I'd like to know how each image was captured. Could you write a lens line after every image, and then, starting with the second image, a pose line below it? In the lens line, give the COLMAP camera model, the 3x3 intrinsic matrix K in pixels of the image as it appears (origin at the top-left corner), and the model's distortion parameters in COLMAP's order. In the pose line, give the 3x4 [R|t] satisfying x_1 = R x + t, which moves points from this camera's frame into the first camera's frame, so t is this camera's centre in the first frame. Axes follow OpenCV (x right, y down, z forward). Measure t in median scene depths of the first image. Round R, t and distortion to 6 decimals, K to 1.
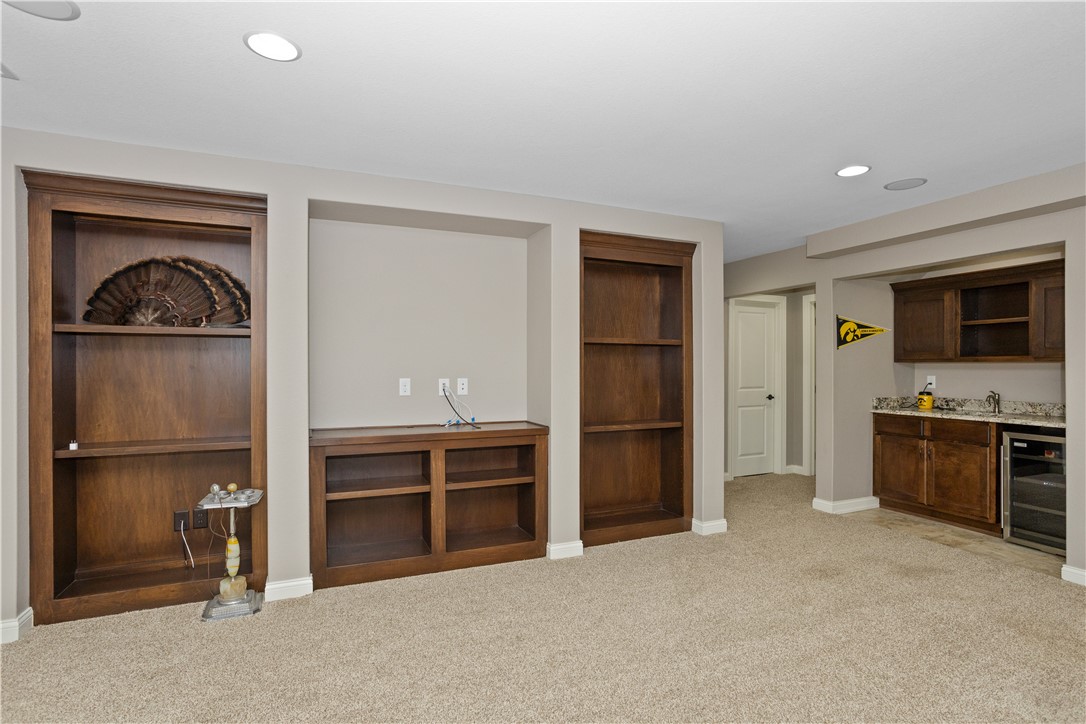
lens RADIAL K [[542.4, 0, 546.7], [0, 542.4, 367.8], [0, 0, 1]] dist [-0.030308, 0.001592]
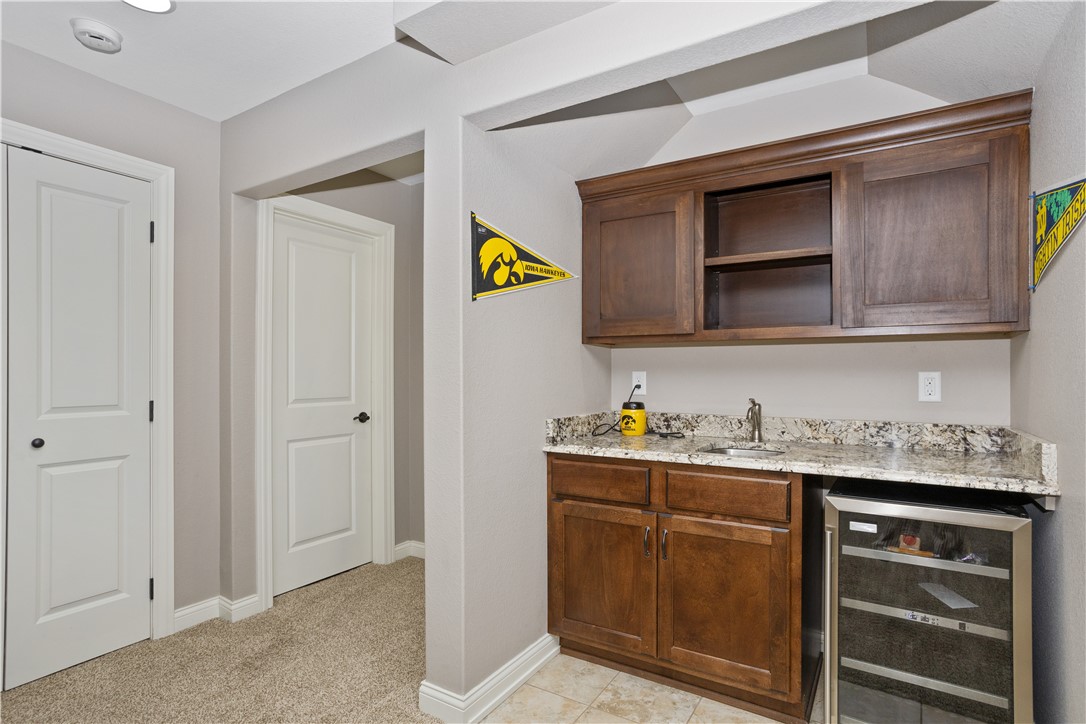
lens RADIAL K [[537.7, 0, 542.5], [0, 537.7, 366.5], [0, 0, 1]] dist [-0.059088, 0.042918]
pose [[0.830013, 0.006444, 0.557707, 0.359978], [0.001425, 0.999906, -0.013673, 0.018075], [-0.557742, 0.012143, 0.829925, 0.639454]]
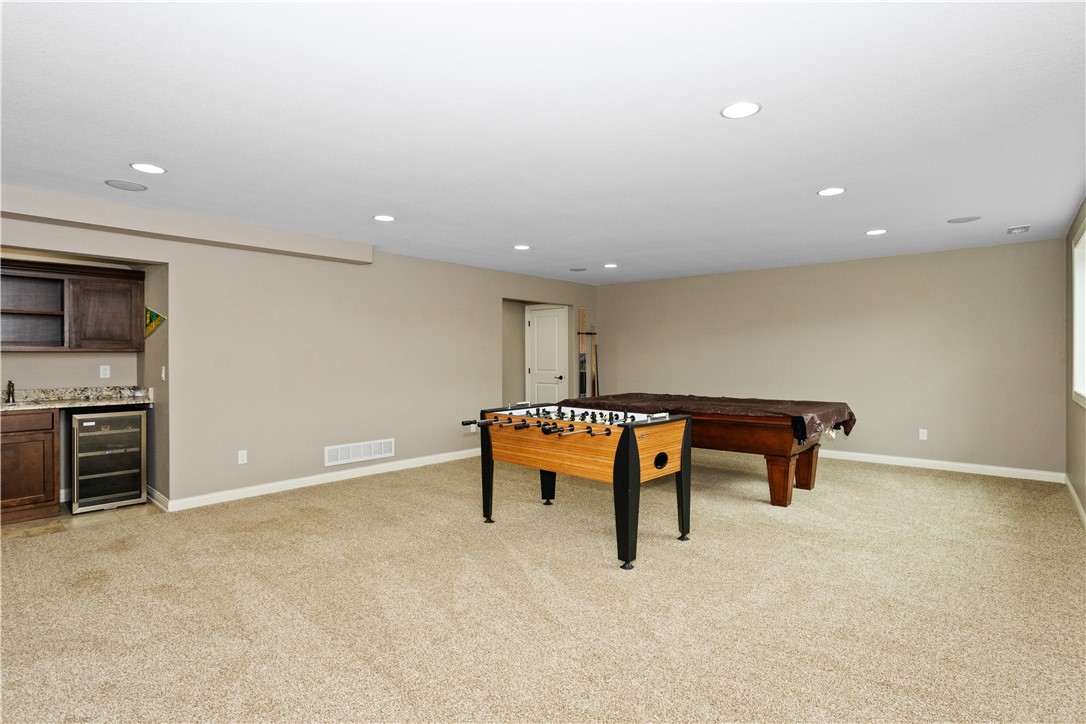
lens RADIAL K [[527.7, 0, 543.0], [0, 527.7, 362.0], [0, 0, 1]] dist [0.010844, 0.000619]
pose [[-0.422336, -0.013934, 0.906332, -0.460293], [0.003669, 0.999847, 0.017082, -0.004729], [-0.906432, 0.010540, -0.422221, 0.478948]]
